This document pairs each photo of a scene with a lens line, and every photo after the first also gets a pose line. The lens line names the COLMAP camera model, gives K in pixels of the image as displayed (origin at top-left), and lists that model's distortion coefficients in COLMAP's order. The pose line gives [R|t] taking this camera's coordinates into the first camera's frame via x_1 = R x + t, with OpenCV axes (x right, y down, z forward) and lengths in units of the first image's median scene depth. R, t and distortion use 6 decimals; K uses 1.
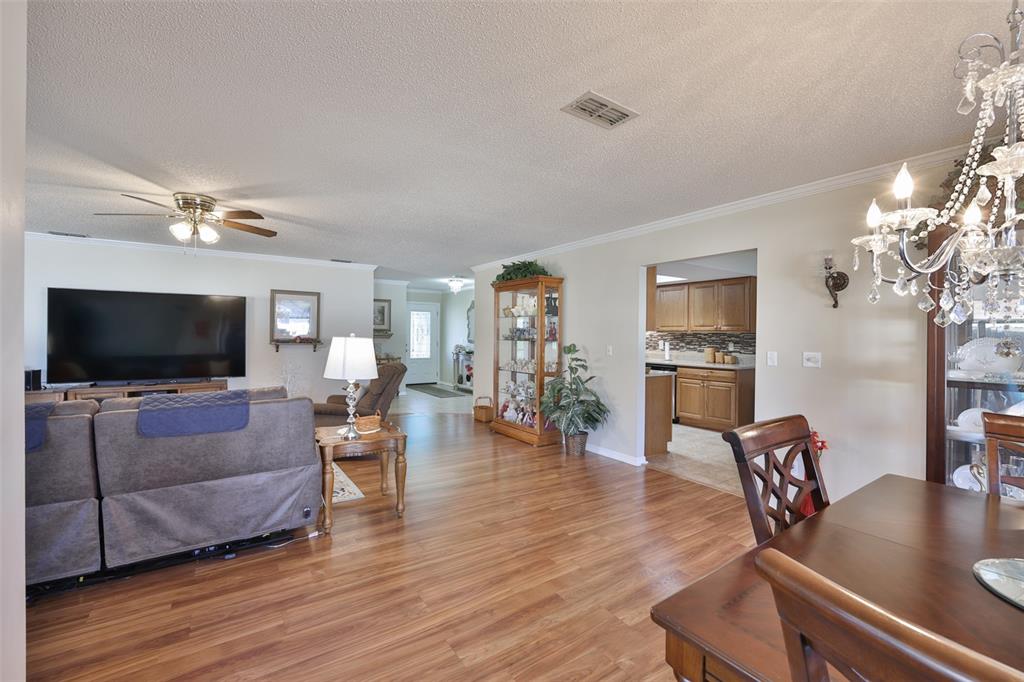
lens RADIAL K [[426.7, 0, 512.0], [0, 426.7, 341.0], [0, 0, 1]] dist [-0.000377, -0.000060]
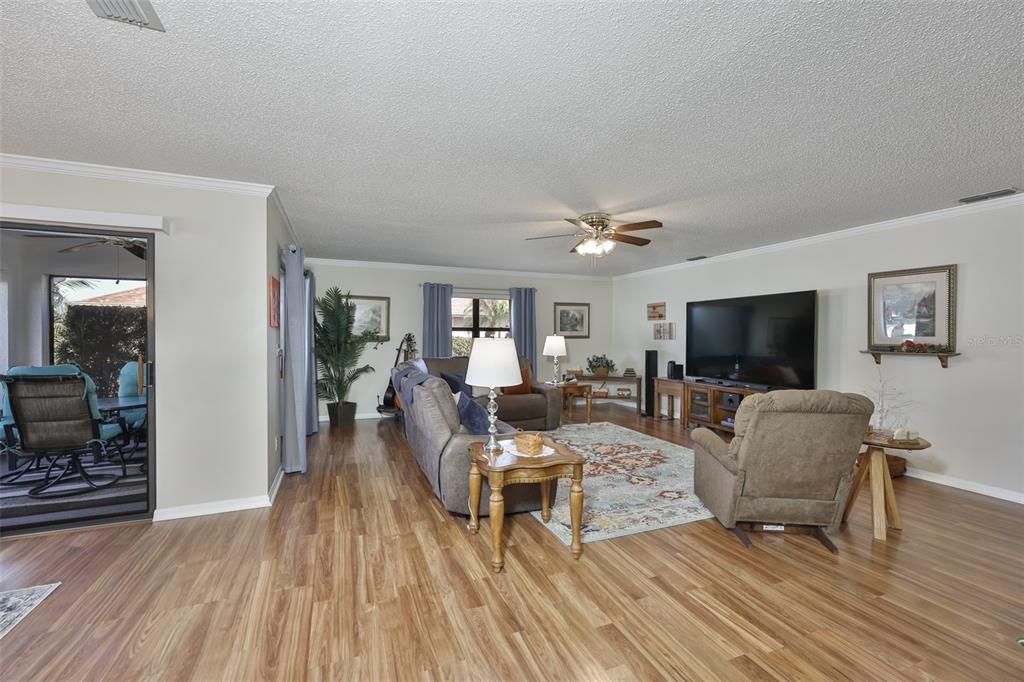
lens RADIAL K [[430.6, 0, 512.1], [0, 430.6, 337.4], [0, 0, 1]] dist [-0.002247, -0.000360]
pose [[-0.207462, -0.004582, -0.978232, 0.252635], [-0.019926, 0.999801, -0.000457, -0.005005], [0.978040, 0.019397, -0.207512, 0.609781]]
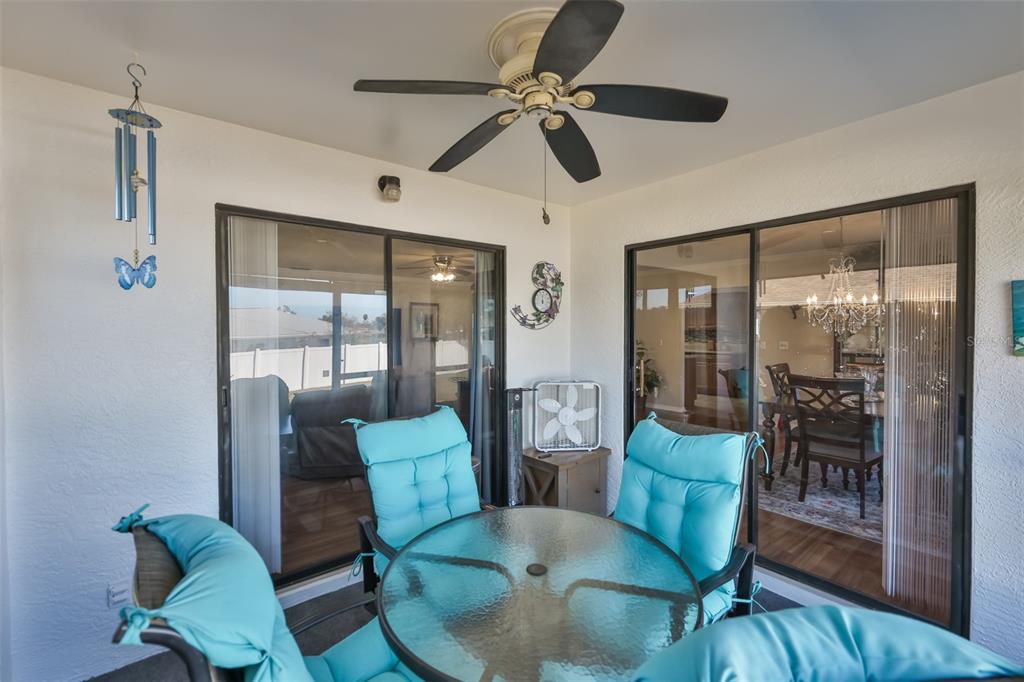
lens RADIAL K [[445.1, 0, 516.8], [0, 445.1, 330.2], [0, 0, 1]] dist [0.001692, 0.000312]
pose [[0.995188, -0.011870, 0.097263, -0.350112], [0.012960, 0.999860, -0.010579, -0.010222], [-0.097124, 0.011788, 0.995202, -0.447672]]
